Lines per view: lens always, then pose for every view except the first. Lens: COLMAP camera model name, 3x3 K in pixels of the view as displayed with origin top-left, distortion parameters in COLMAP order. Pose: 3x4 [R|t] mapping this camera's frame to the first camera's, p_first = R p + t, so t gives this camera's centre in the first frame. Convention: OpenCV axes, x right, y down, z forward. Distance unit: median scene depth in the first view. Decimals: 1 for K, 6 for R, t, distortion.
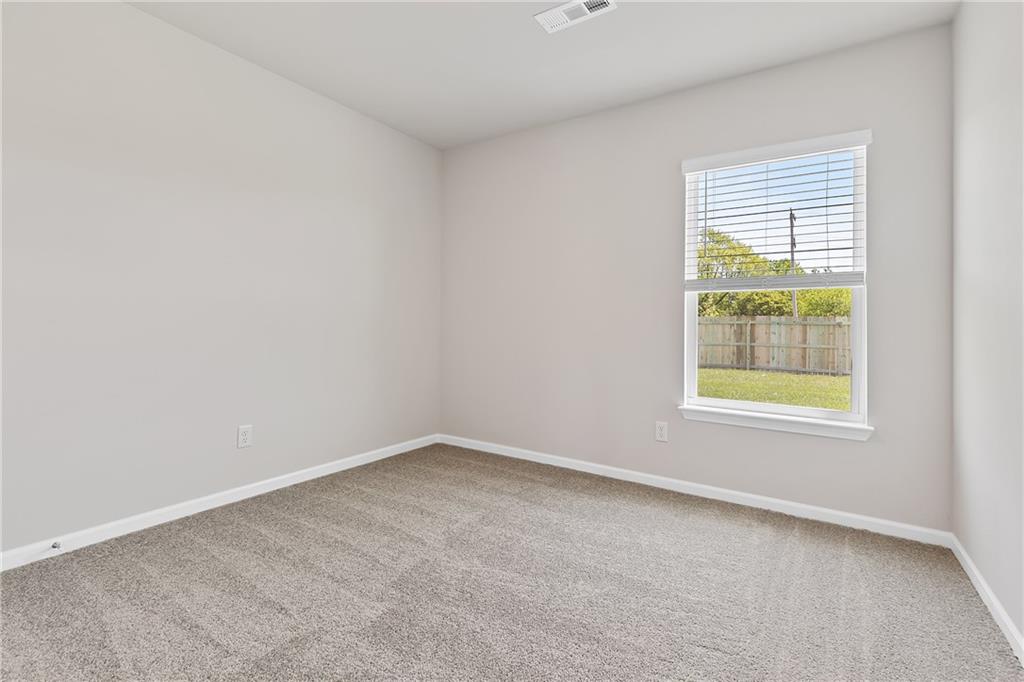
lens RADIAL K [[462.8, 0, 512.7], [0, 462.8, 342.2], [0, 0, 1]] dist [0.008732, -0.000015]
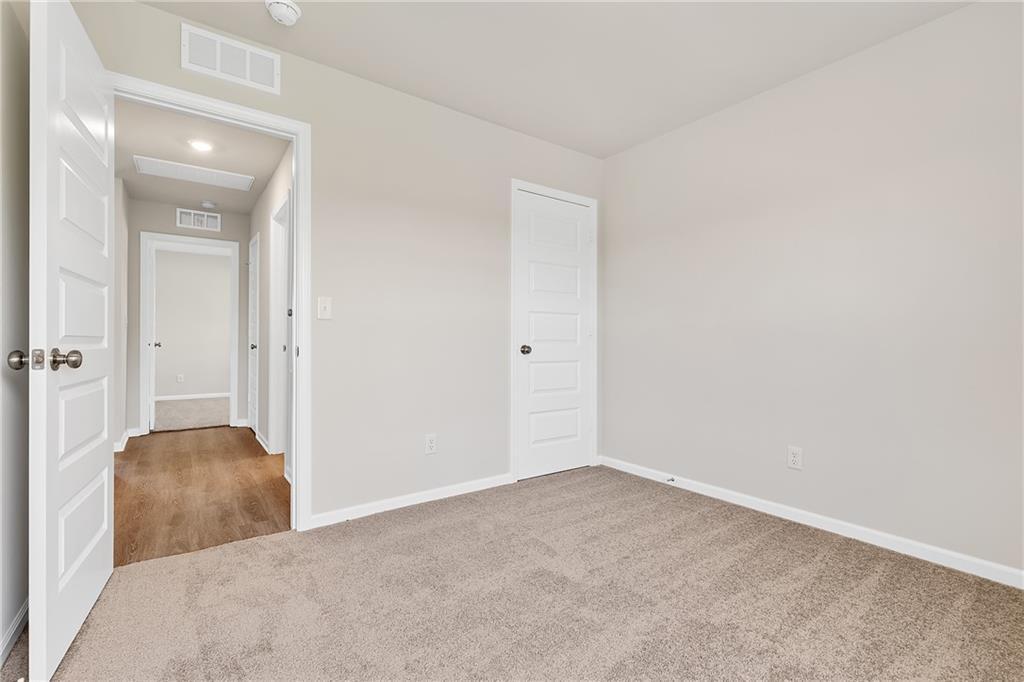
lens RADIAL K [[462.8, 0, 515.1], [0, 462.8, 341.8], [0, 0, 1]] dist [0.008732, -0.000015]
pose [[-0.356413, -0.012463, -0.934245, 0.733269], [-0.033479, 0.999439, -0.000561, -0.032568], [0.933728, 0.031077, -0.356631, 1.007495]]
